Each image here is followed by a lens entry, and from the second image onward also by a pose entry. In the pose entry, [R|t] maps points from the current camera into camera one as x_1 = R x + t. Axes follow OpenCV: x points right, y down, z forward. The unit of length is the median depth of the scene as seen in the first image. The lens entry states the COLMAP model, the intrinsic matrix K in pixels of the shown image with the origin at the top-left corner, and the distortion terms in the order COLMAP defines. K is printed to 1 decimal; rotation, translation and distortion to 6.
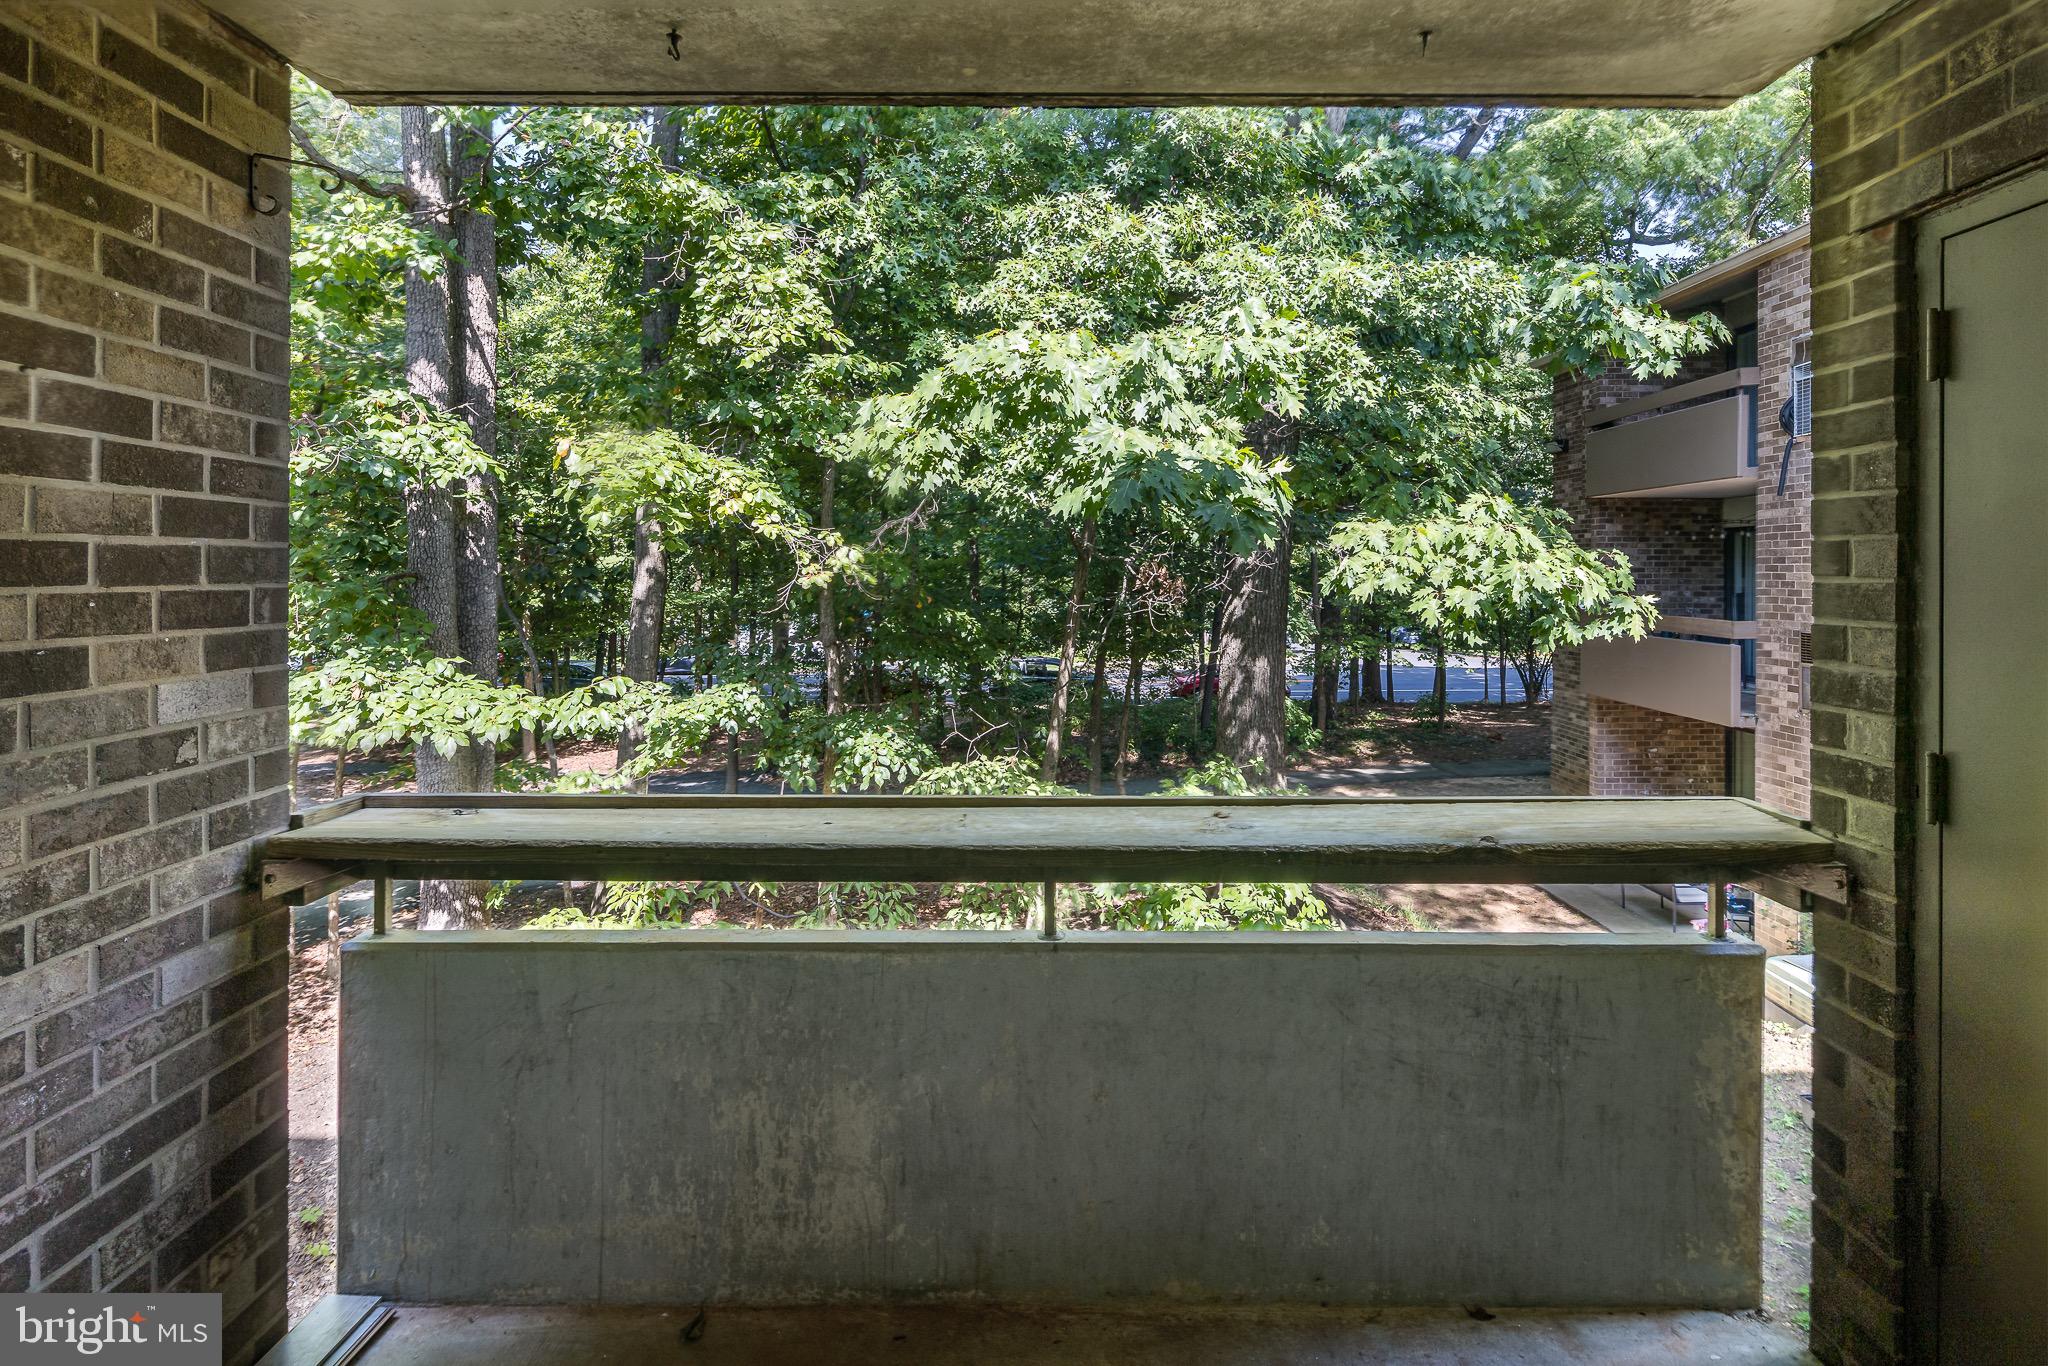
lens RADIAL K [[1001.5, 0, 1036.0], [0, 1001.5, 693.9], [0, 0, 1]] dist [0.001985, -0.002031]
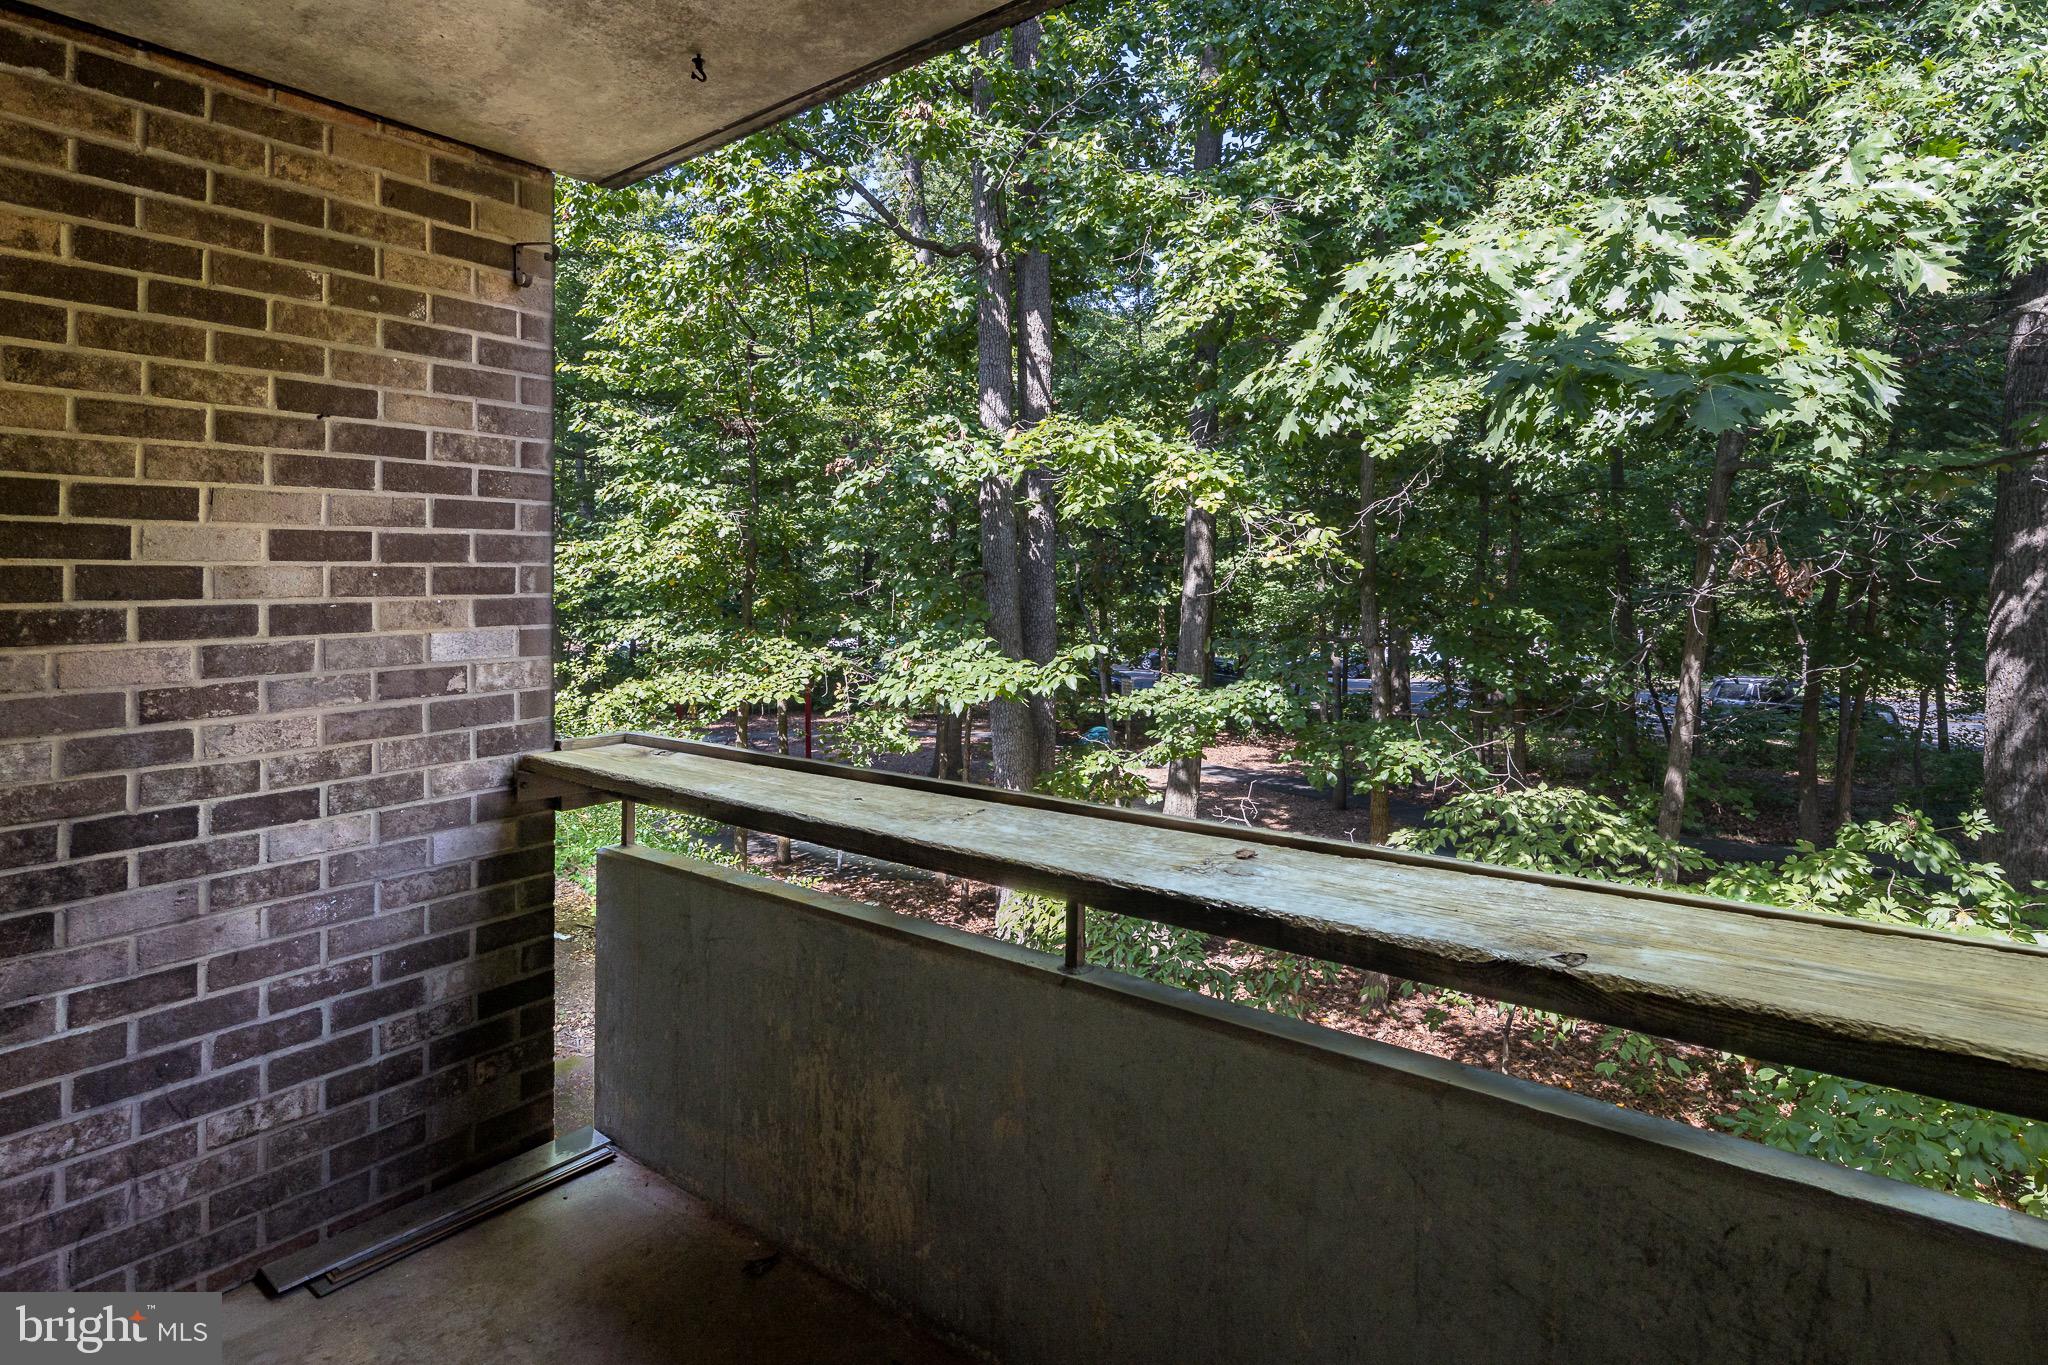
lens RADIAL K [[1024.0, 0, 993.6], [0, 1024.0, 660.1], [0, 0, 1]] dist [0.002902, -0.000020]
pose [[0.787349, 0.037301, -0.615378, 0.579926], [-0.059464, 0.998109, -0.015581, 0.003596], [0.613633, 0.048860, 0.788078, 0.326089]]
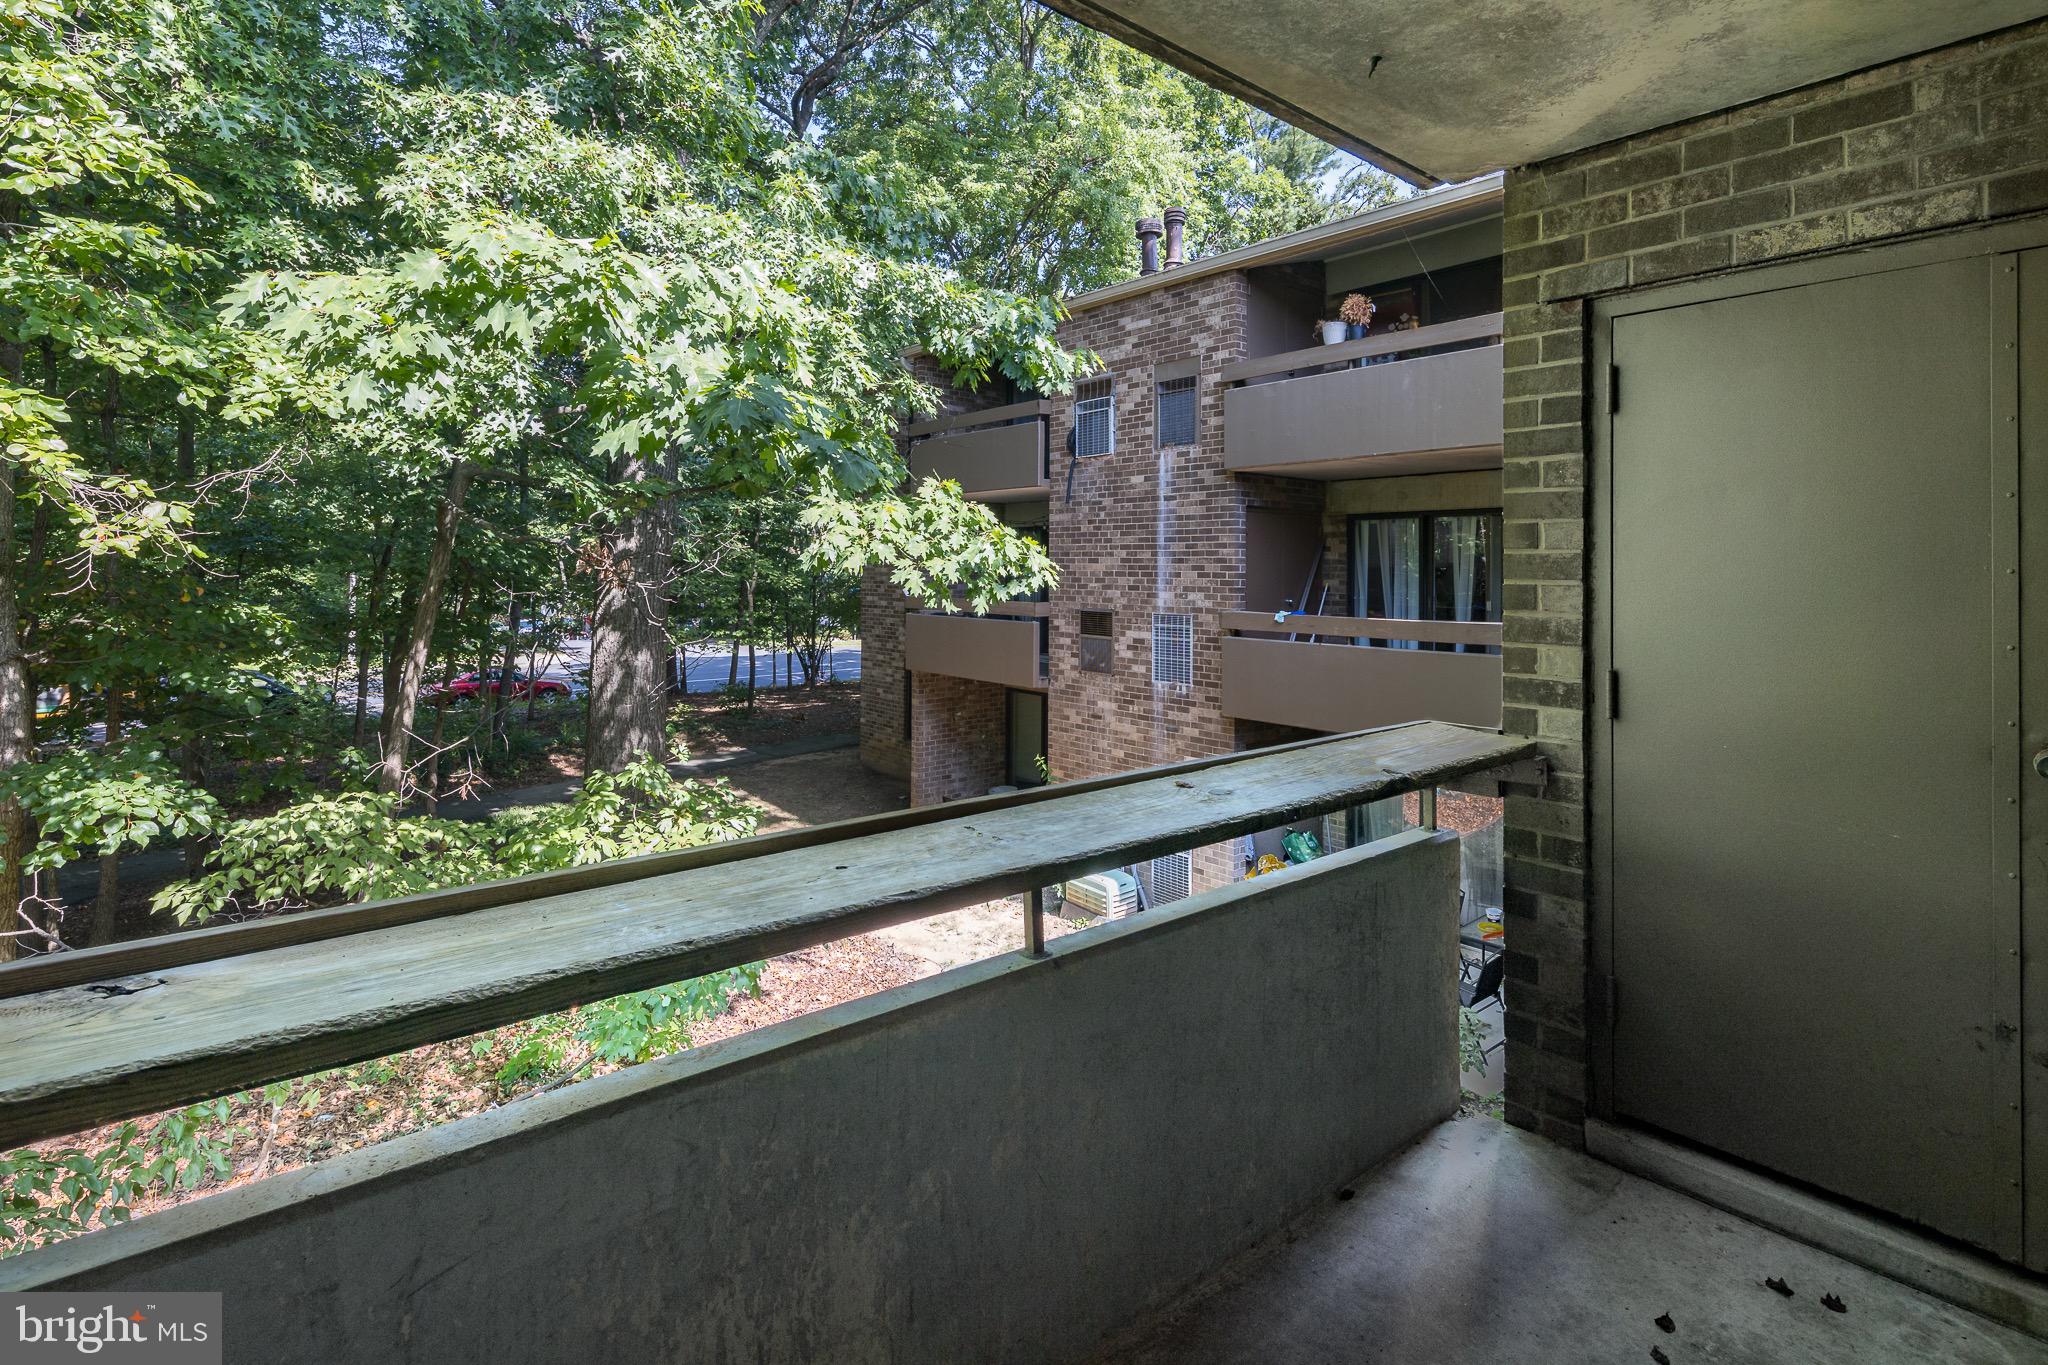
lens RADIAL K [[995.5, 0, 1019.1], [0, 995.5, 660.4], [0, 0, 1]] dist [0.000530, -0.000953]
pose [[0.768065, -0.052684, 0.638201, -0.640973], [0.069263, 0.997598, -0.001005, -0.011660], [-0.636615, 0.044975, 0.769869, 0.408994]]
